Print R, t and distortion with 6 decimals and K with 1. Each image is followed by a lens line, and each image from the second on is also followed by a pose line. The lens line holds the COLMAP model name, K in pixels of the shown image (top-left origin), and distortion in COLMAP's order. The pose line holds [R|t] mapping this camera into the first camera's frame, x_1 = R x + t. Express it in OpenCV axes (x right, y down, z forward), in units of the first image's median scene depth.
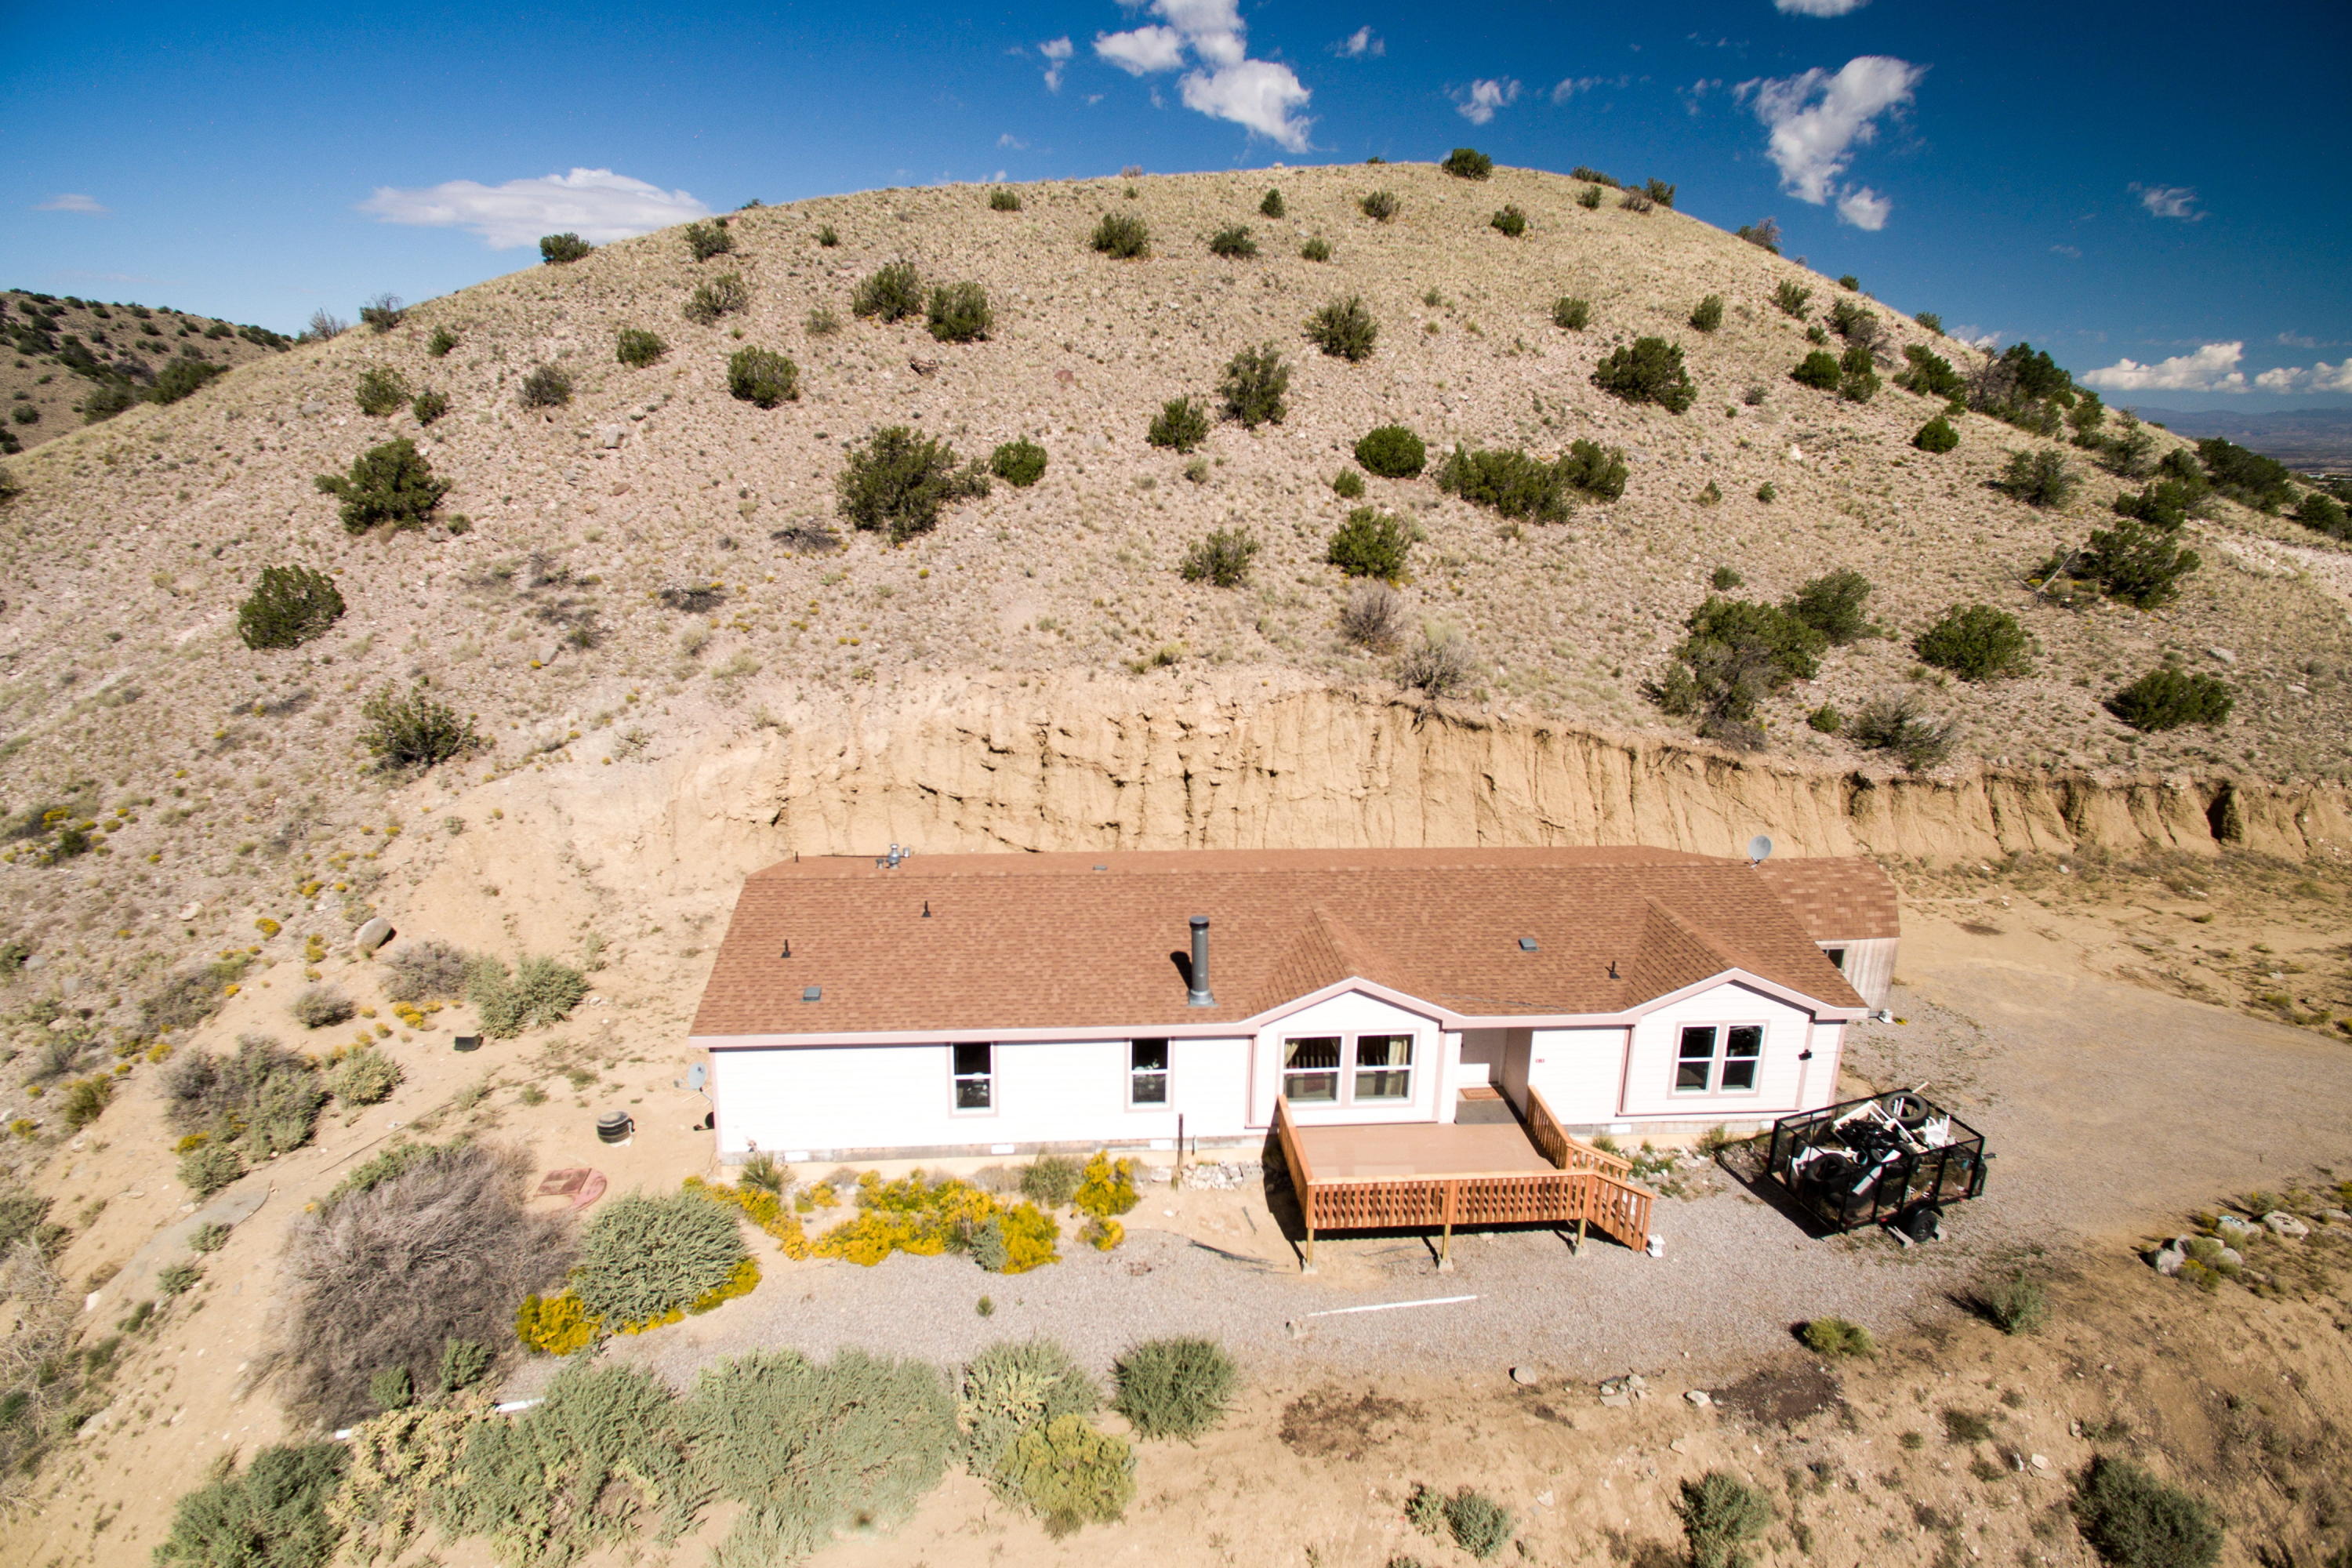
lens RADIAL K [[1316.1, 0, 1179.9], [0, 1316.1, 782.7], [0, 0, 1]] dist [0.005555, 0.001565]
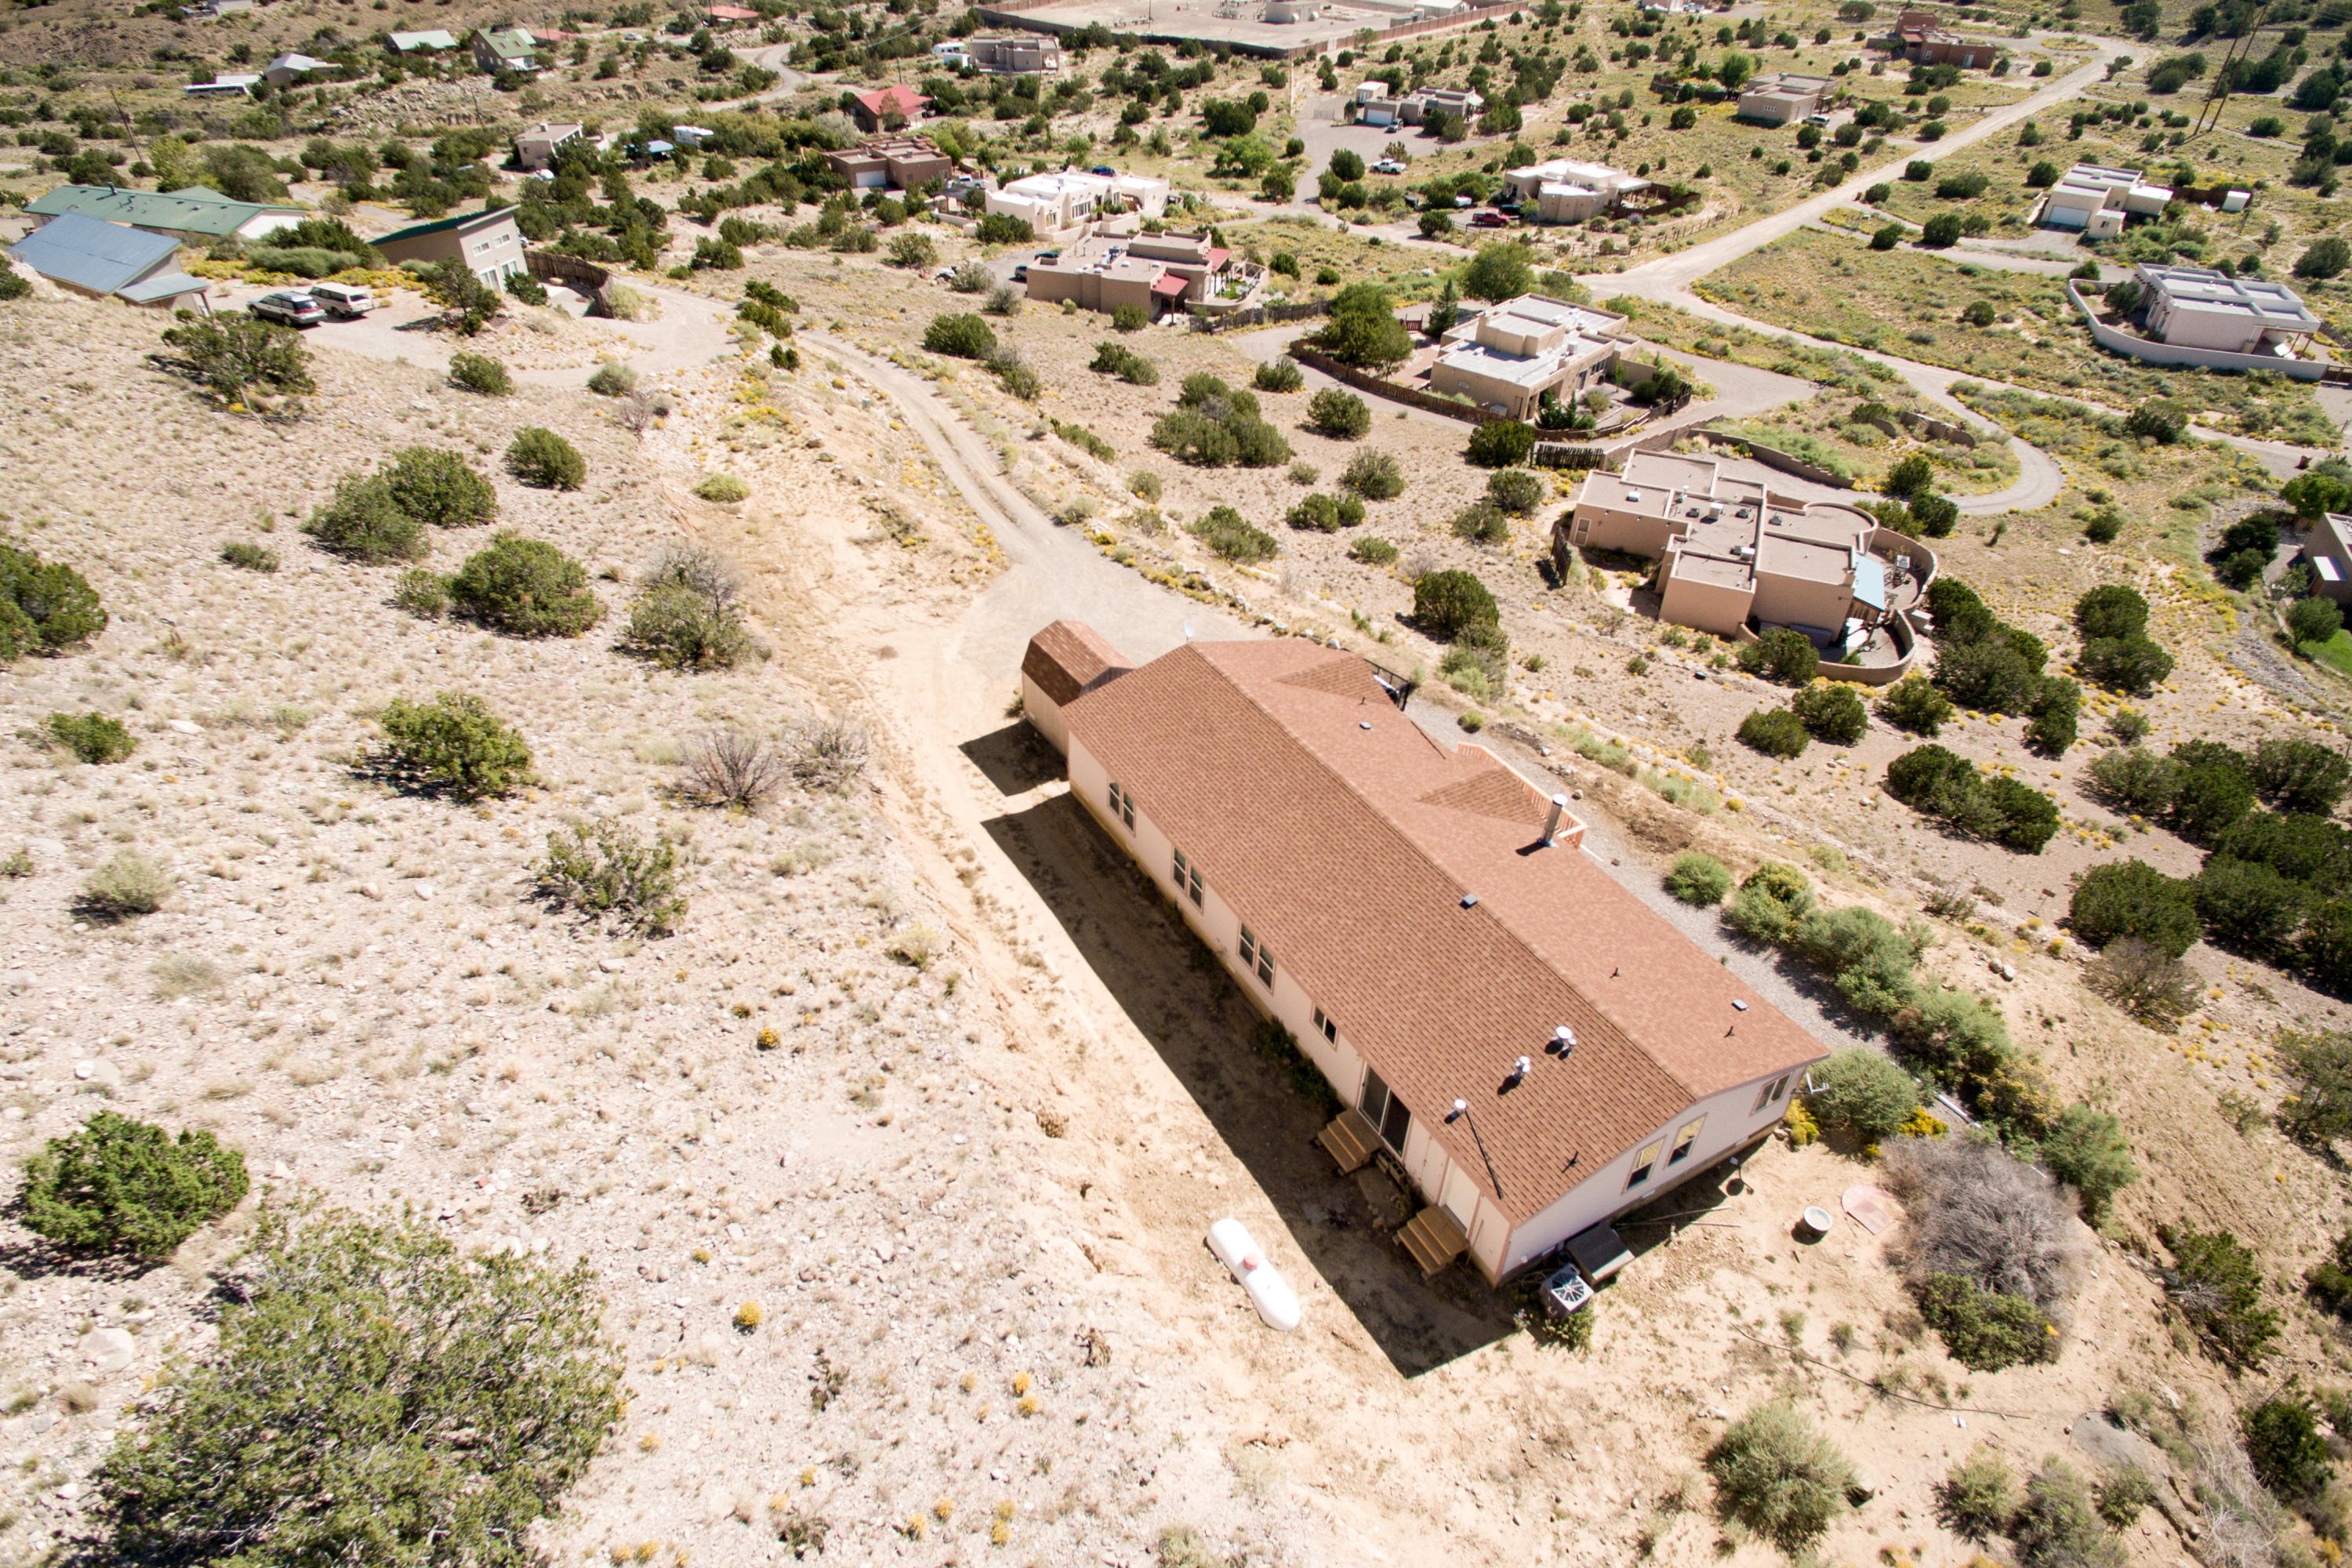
lens RADIAL K [[1316.1, 0, 1178.8], [0, 1316.1, 781.0], [0, 0, 1]] dist [0.005555, 0.001565]
pose [[-0.420602, -0.561342, 0.712734, -0.511201], [0.204859, 0.706549, 0.677364, -0.603361], [-0.883813, 0.430911, -0.182180, 0.975509]]
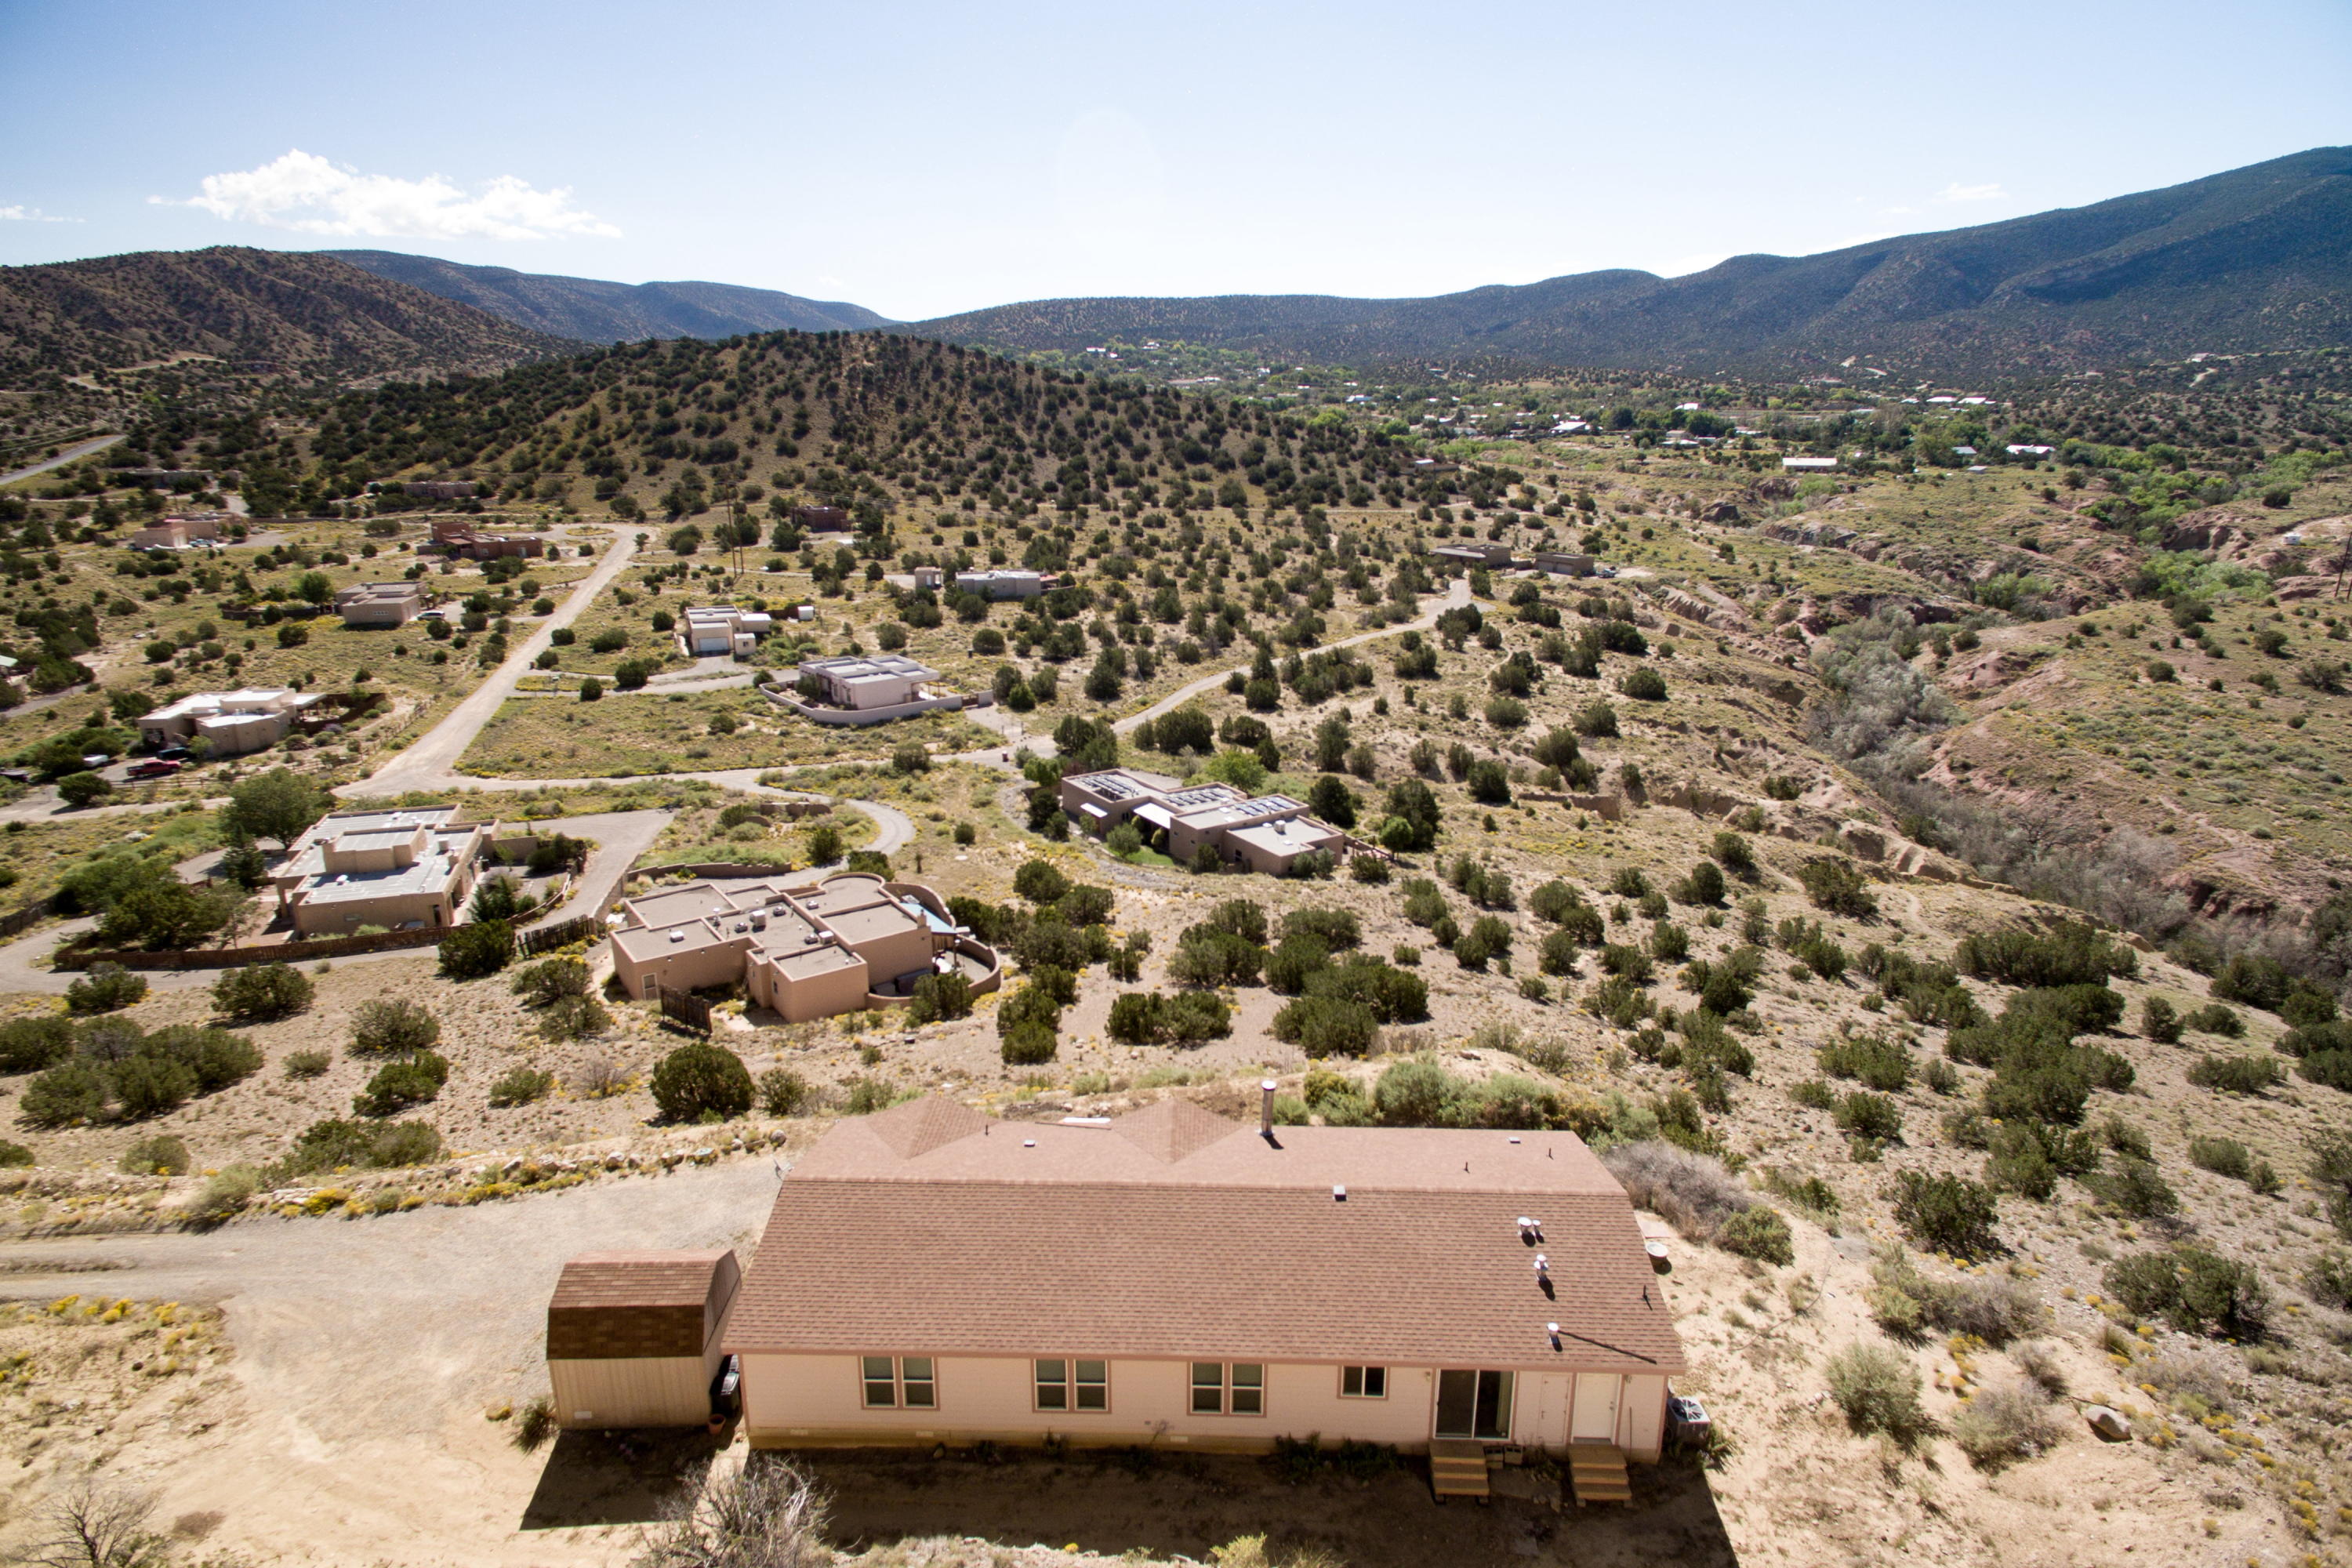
lens RADIAL K [[1316.1, 0, 1177.8], [0, 1316.1, 786.6], [0, 0, 1]] dist [0.005555, 0.001565]
pose [[-0.992385, -0.052260, 0.111542, -0.020340], [0.014335, 0.850386, 0.525964, -0.610034], [-0.122341, 0.523558, -0.843161, 1.274675]]
